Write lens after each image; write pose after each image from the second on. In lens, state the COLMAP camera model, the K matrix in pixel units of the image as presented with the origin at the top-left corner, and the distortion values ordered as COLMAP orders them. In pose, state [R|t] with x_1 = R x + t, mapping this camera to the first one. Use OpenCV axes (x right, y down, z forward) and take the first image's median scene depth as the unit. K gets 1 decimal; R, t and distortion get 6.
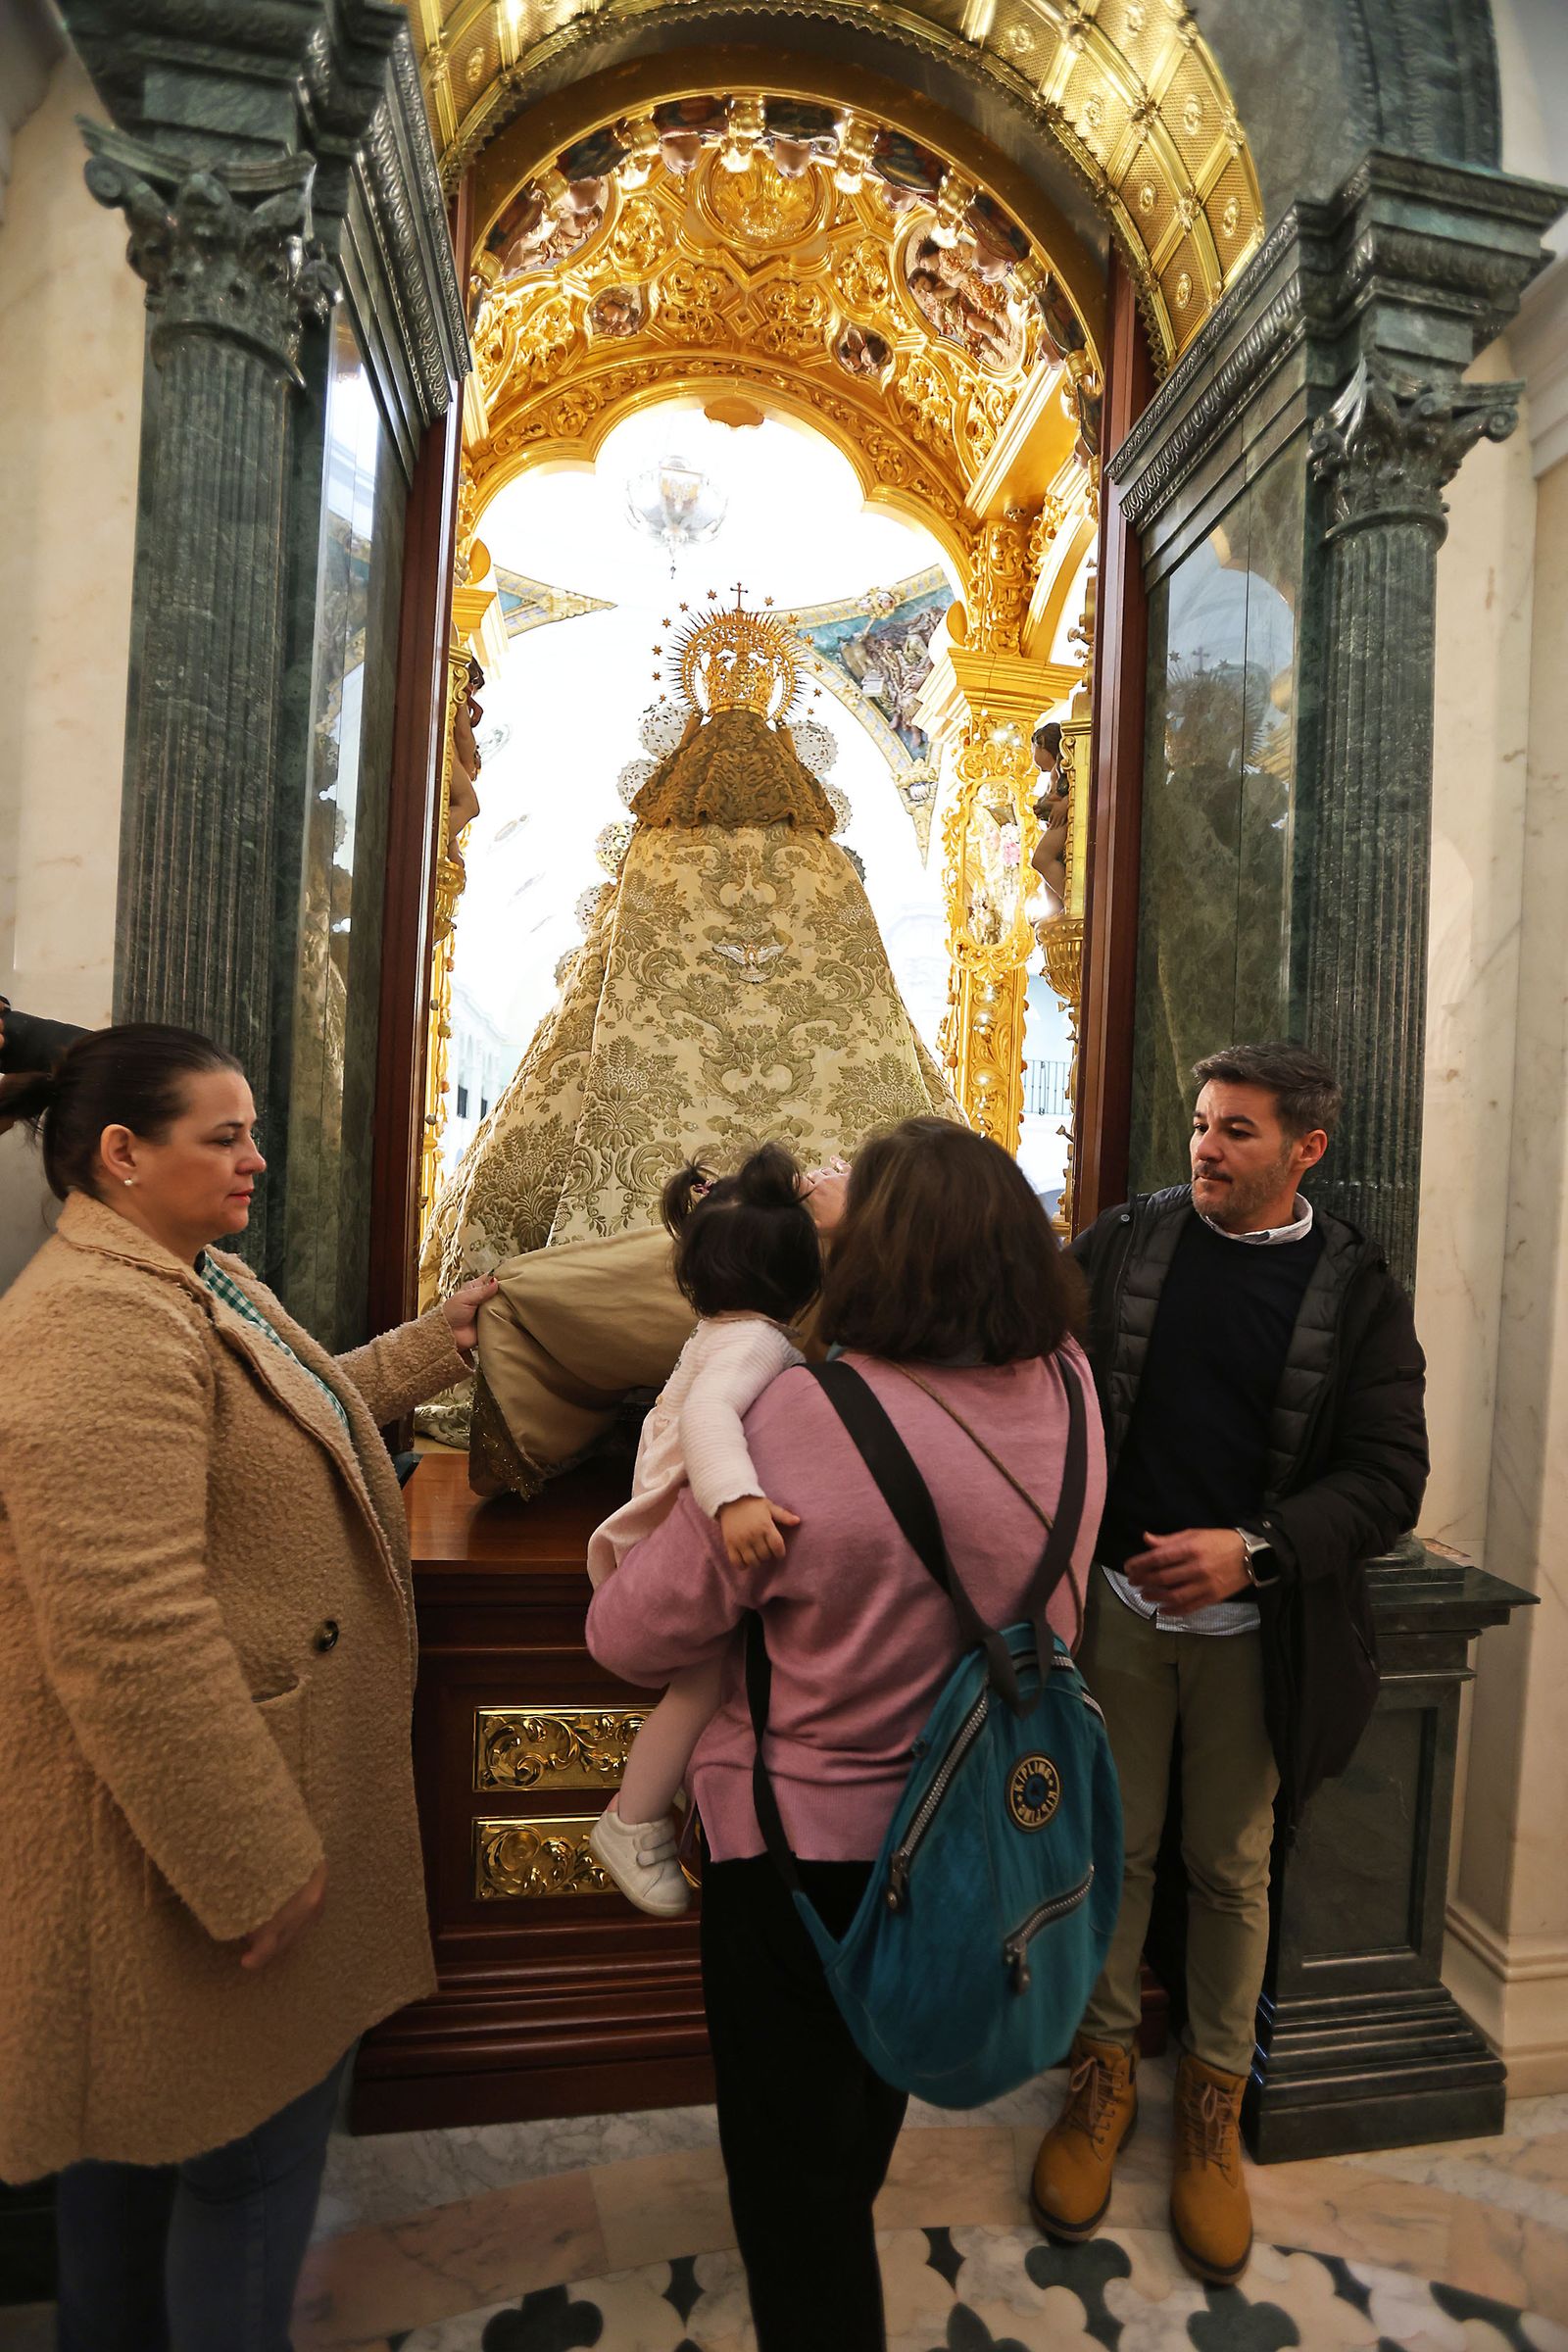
lens RADIAL K [[1081.8, 0, 784.0], [0, 1081.8, 1176.0], [0, 0, 1]] dist [-0.060103, 0.030984]
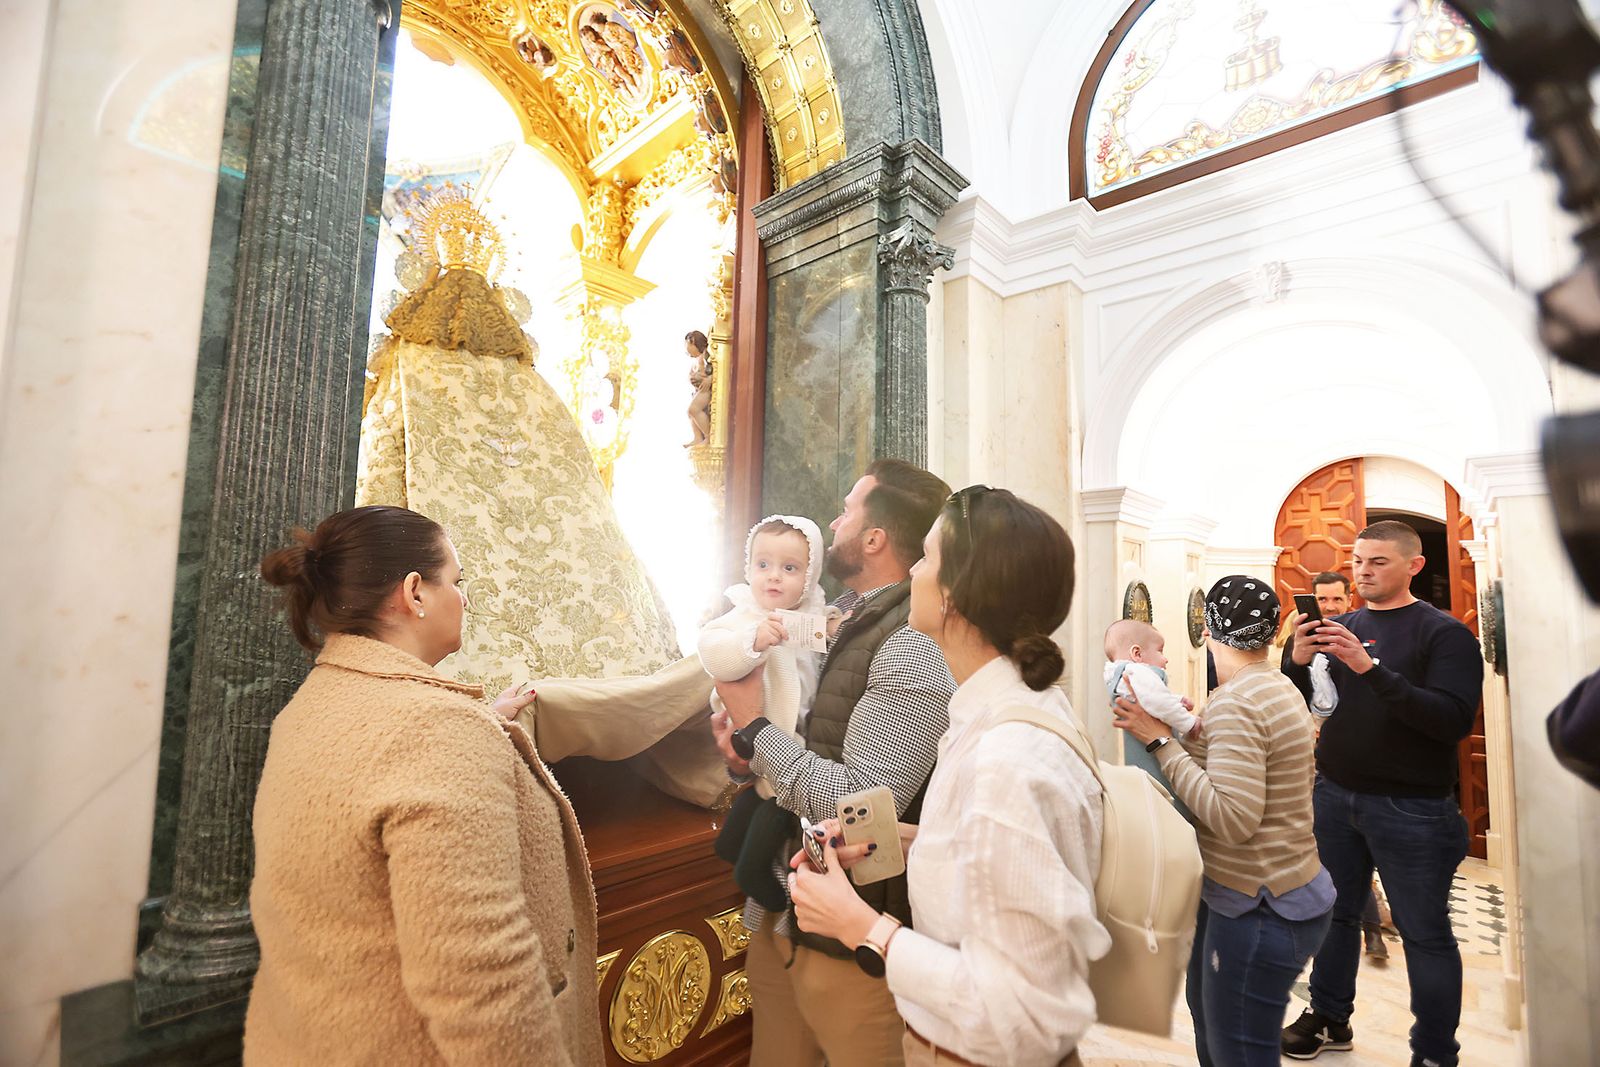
lens RADIAL K [[735.9, 0, 804.7], [0, 735.9, 525.5], [0, 0, 1]] dist [-0.060103, 0.030984]
pose [[0.792820, 0.038999, 0.608206, -0.339491], [0.012656, 0.996682, -0.080405, -0.016851], [-0.609324, 0.071444, 0.789696, -0.013310]]
